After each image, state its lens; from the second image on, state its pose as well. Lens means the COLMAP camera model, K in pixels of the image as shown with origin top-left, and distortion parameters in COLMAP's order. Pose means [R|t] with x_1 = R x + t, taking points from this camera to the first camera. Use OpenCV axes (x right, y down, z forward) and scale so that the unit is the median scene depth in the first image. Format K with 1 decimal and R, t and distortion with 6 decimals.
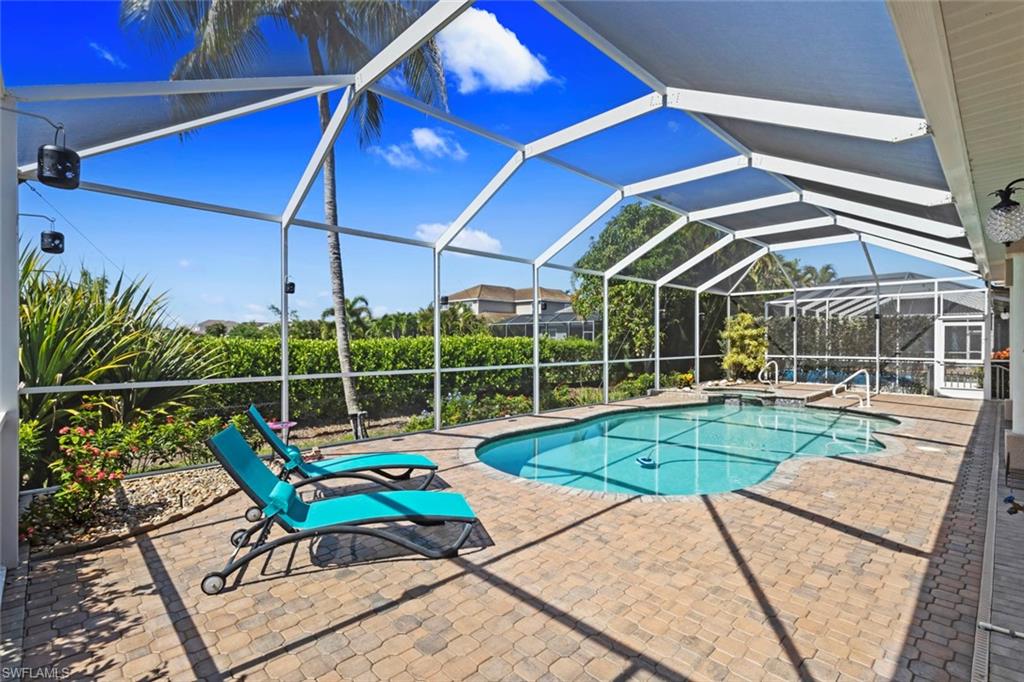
lens RADIAL K [[477.6, 0, 512.0], [0, 477.6, 341.0], [0, 0, 1]] dist [-0.015013, 0.000379]
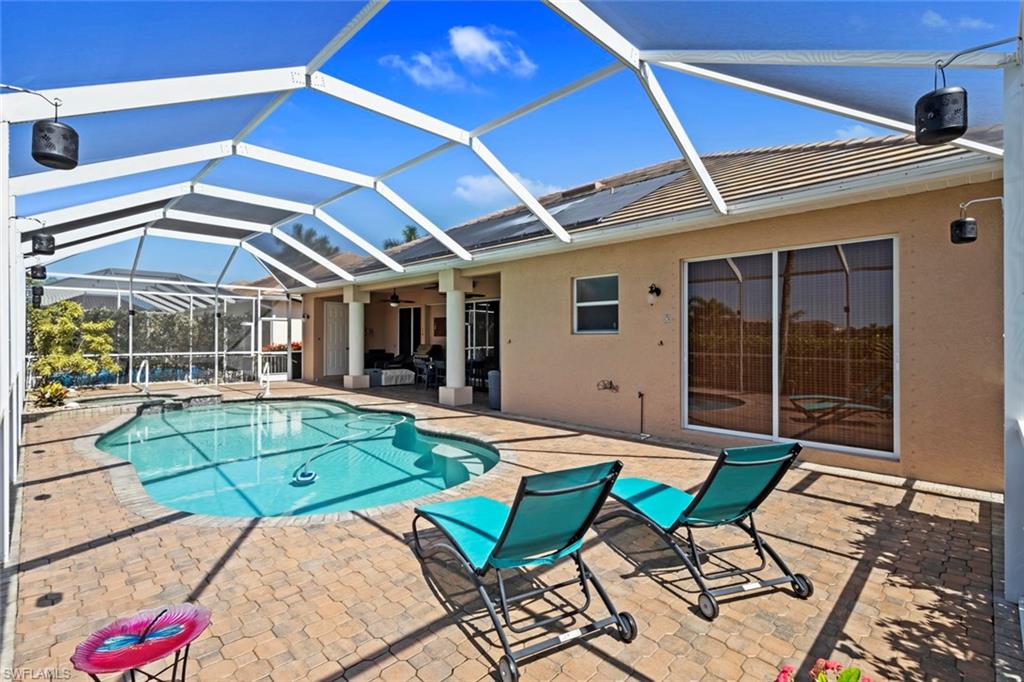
lens RADIAL K [[474.8, 0, 512.0], [0, 474.8, 341.0], [0, 0, 1]] dist [0.001903, -0.007017]
pose [[-0.012896, -0.009109, 0.999875, -1.724063], [0.000450, 0.999958, 0.009115, -0.006857], [-0.999917, 0.000568, -0.012891, 1.738623]]
